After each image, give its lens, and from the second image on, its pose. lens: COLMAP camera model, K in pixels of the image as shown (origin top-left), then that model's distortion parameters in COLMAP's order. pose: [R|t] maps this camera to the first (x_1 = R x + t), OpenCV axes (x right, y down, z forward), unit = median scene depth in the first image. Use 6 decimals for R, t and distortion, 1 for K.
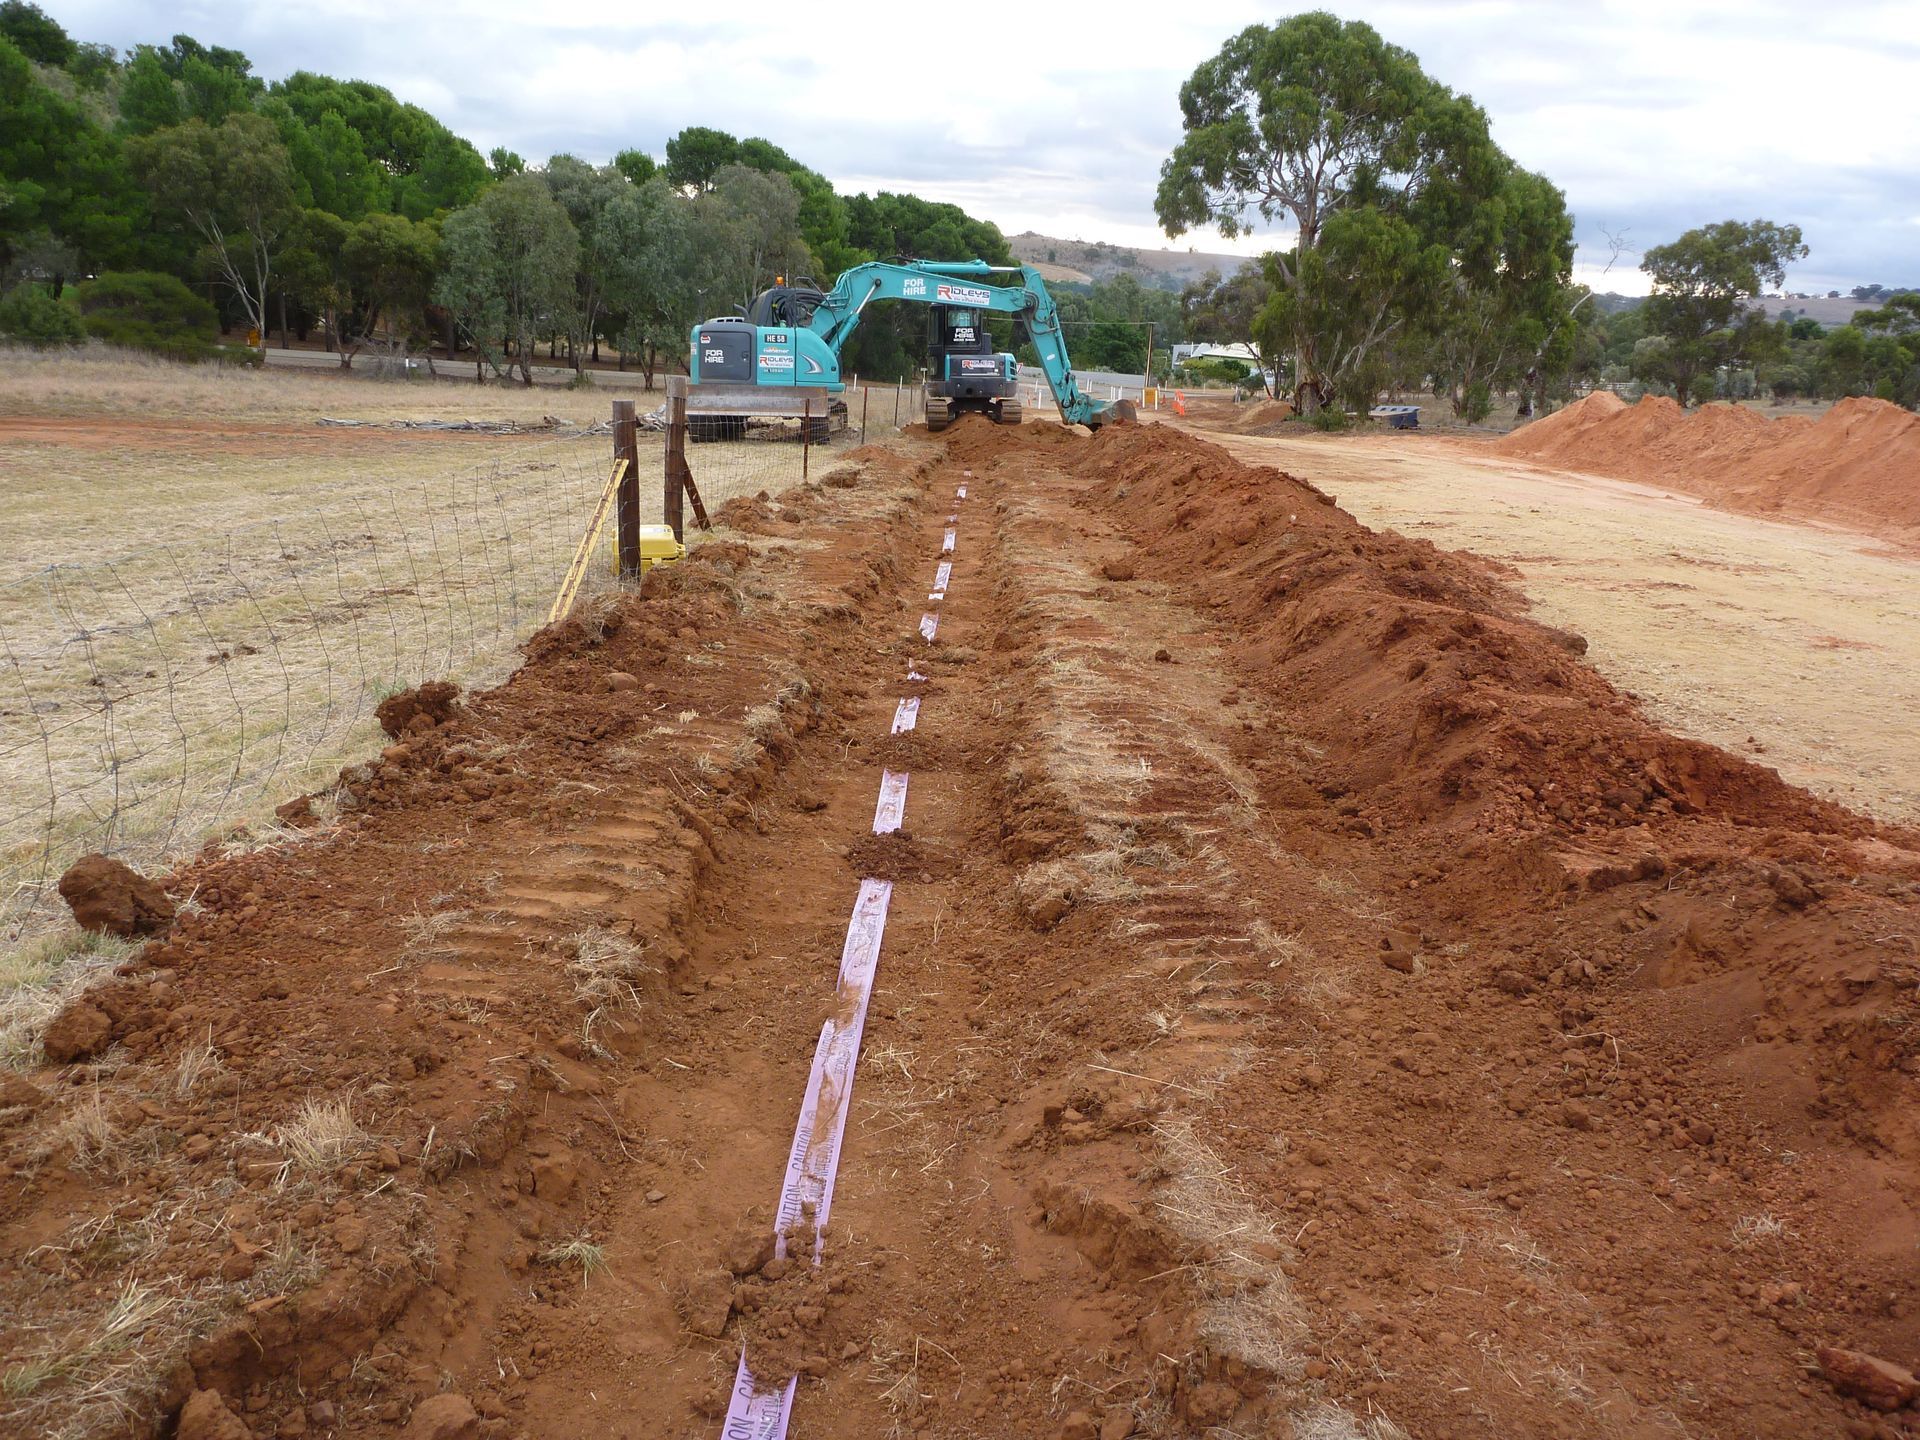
lens RADIAL K [[1520.1, 0, 948.4], [0, 1520.1, 715.1], [0, 0, 1]] dist [-0.040905, -0.004987]
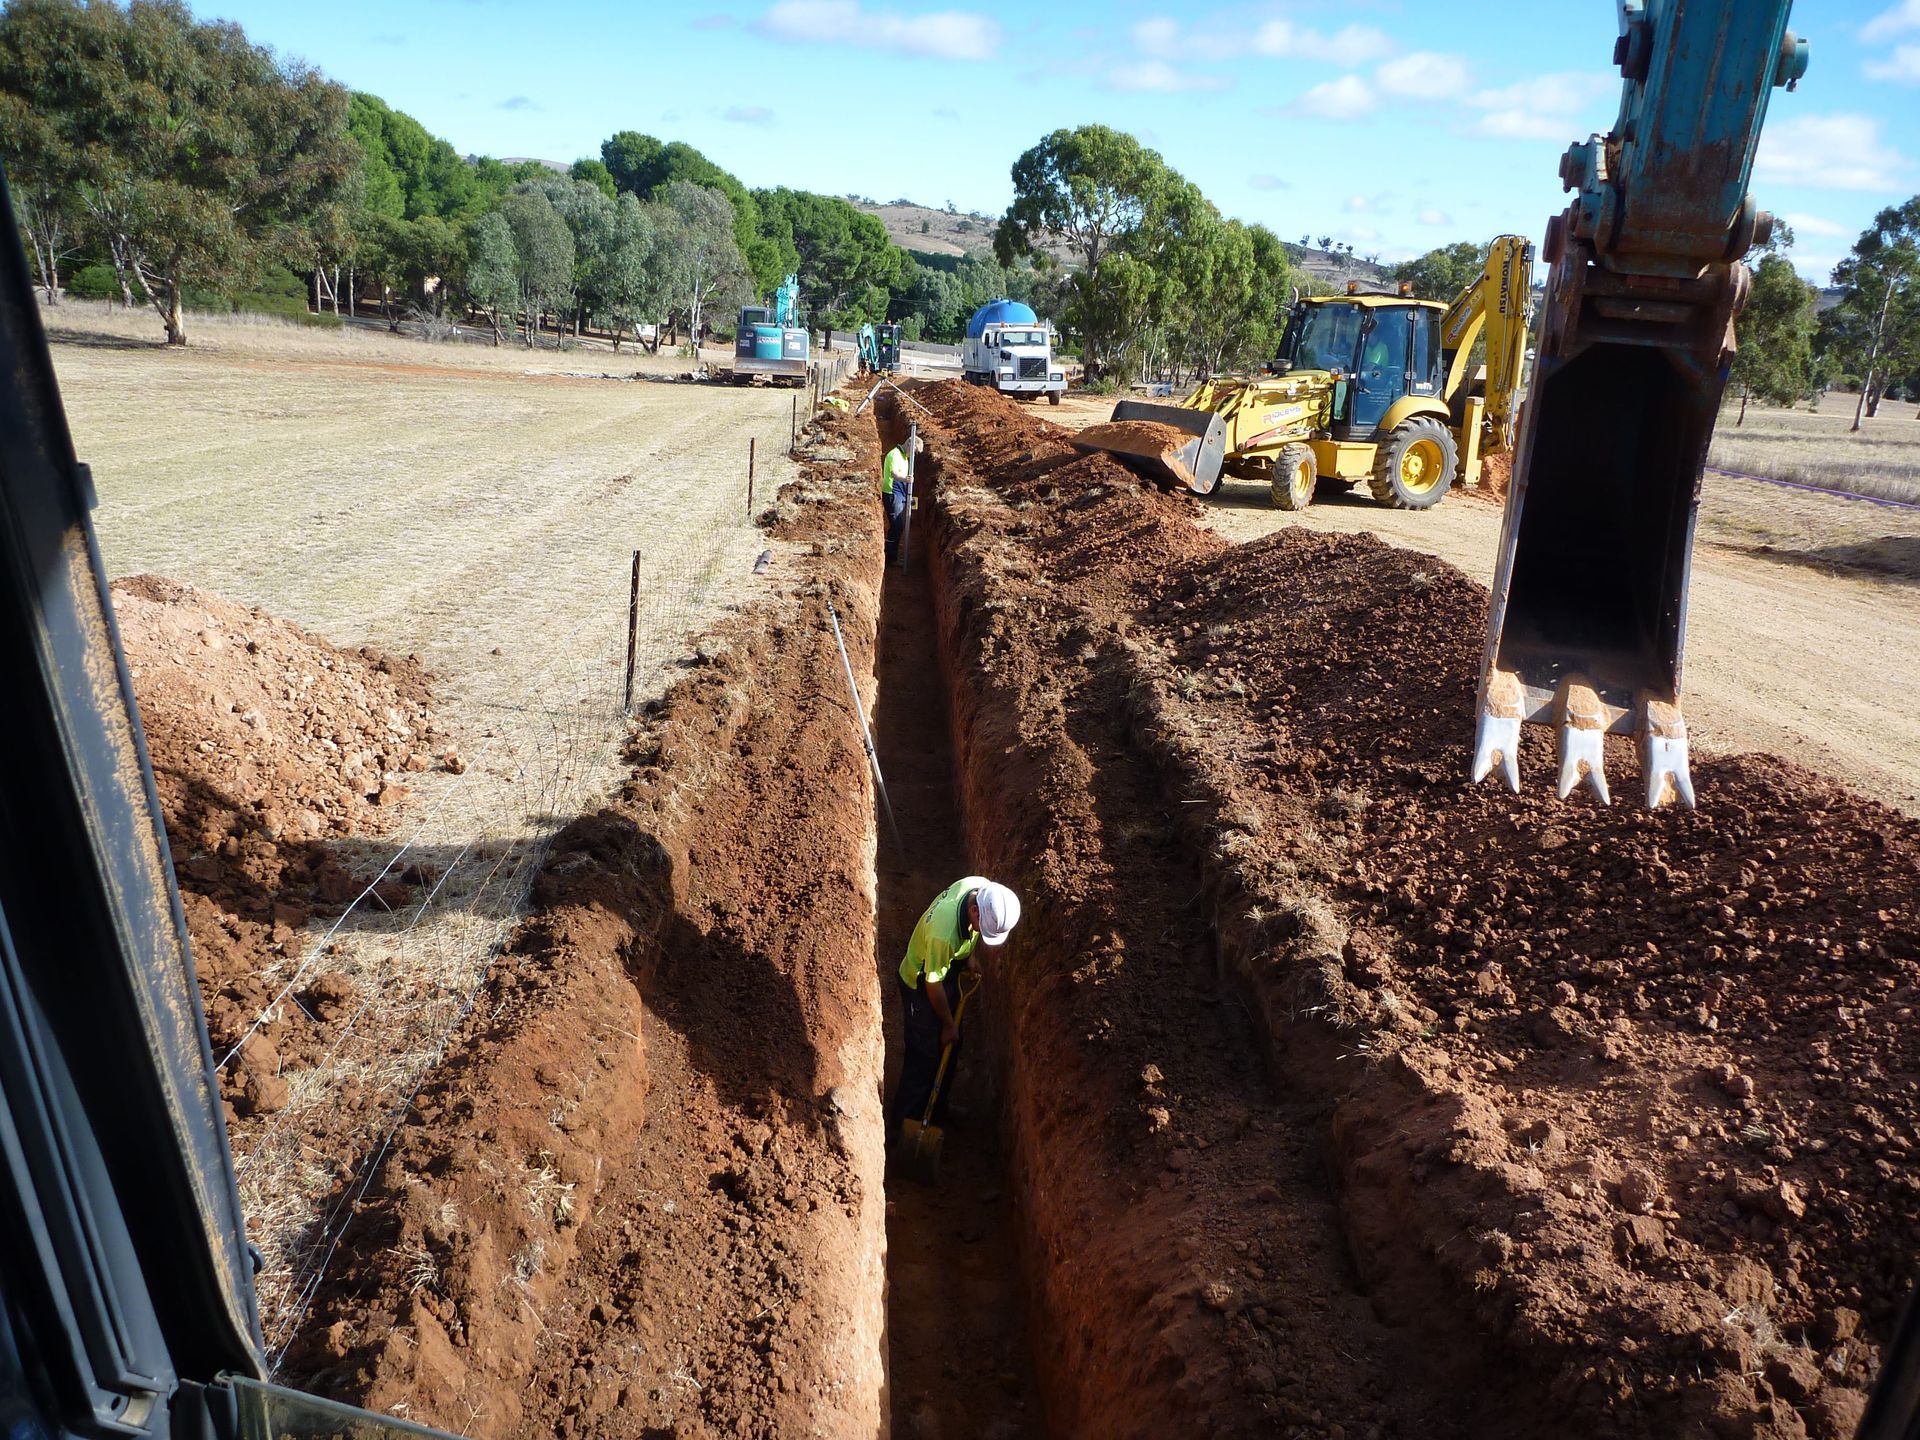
lens RADIAL K [[1520.1, 0, 948.4], [0, 1520.1, 715.1], [0, 0, 1]] dist [-0.040905, -0.004987]
pose [[0.996133, 0.010206, 0.087269, -0.029074], [-0.011898, 0.999751, 0.018894, 0.084886], [-0.087054, -0.019859, 0.996006, -0.409912]]
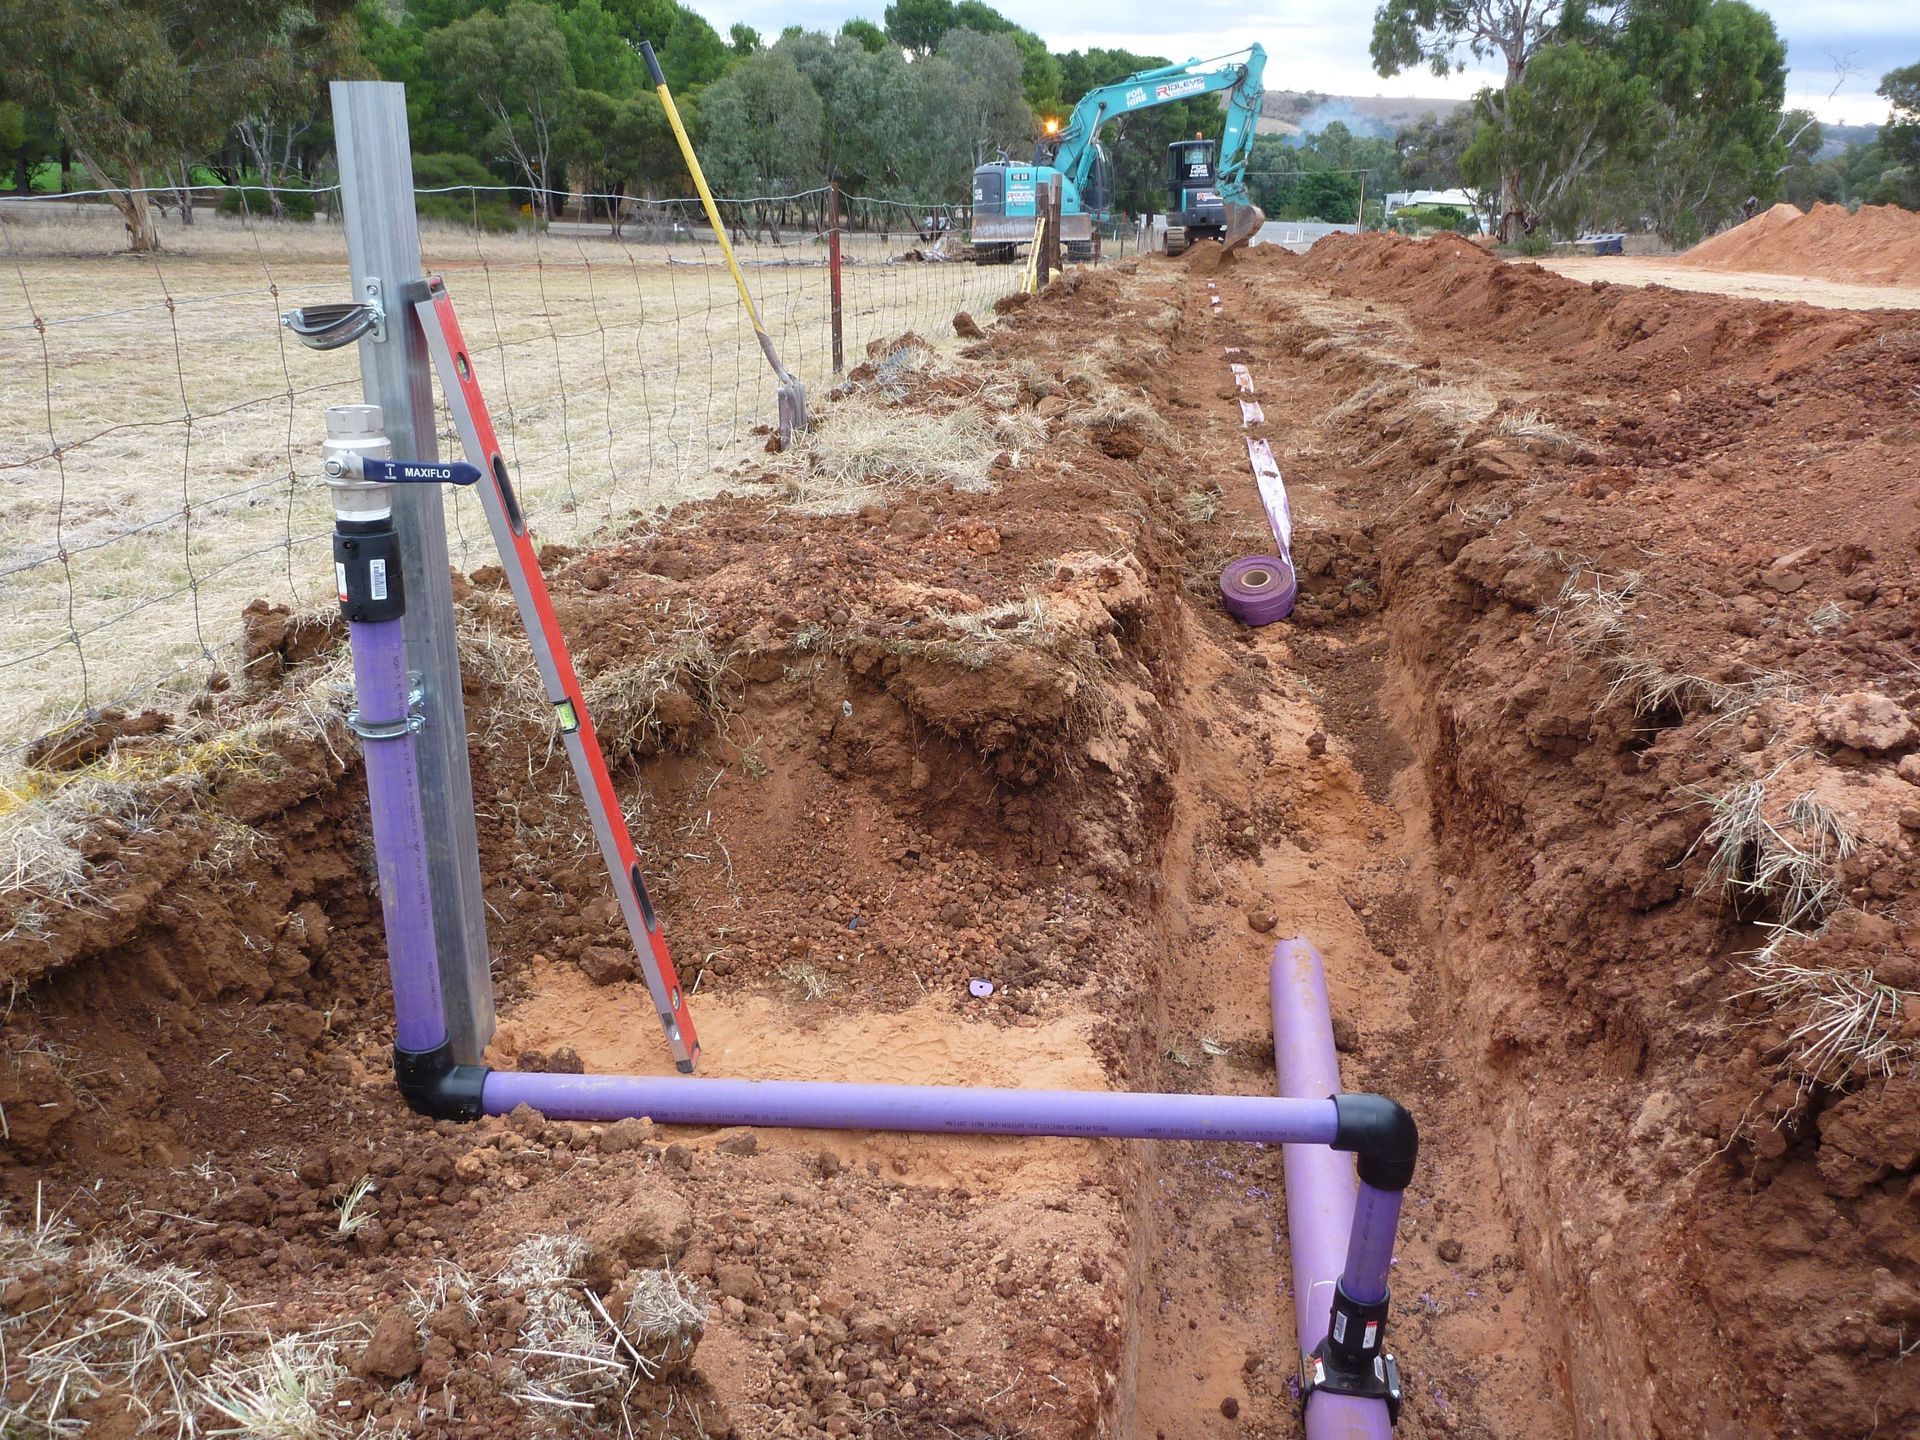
lens RADIAL K [[1520.1, 0, 948.4], [0, 1520.1, 715.1], [0, 0, 1]] dist [-0.040905, -0.004987]
pose [[0.991382, 0.003354, -0.130963, -0.013907], [0.007477, 0.996594, 0.082125, 0.034985], [0.130793, -0.082397, 0.987980, -0.103537]]
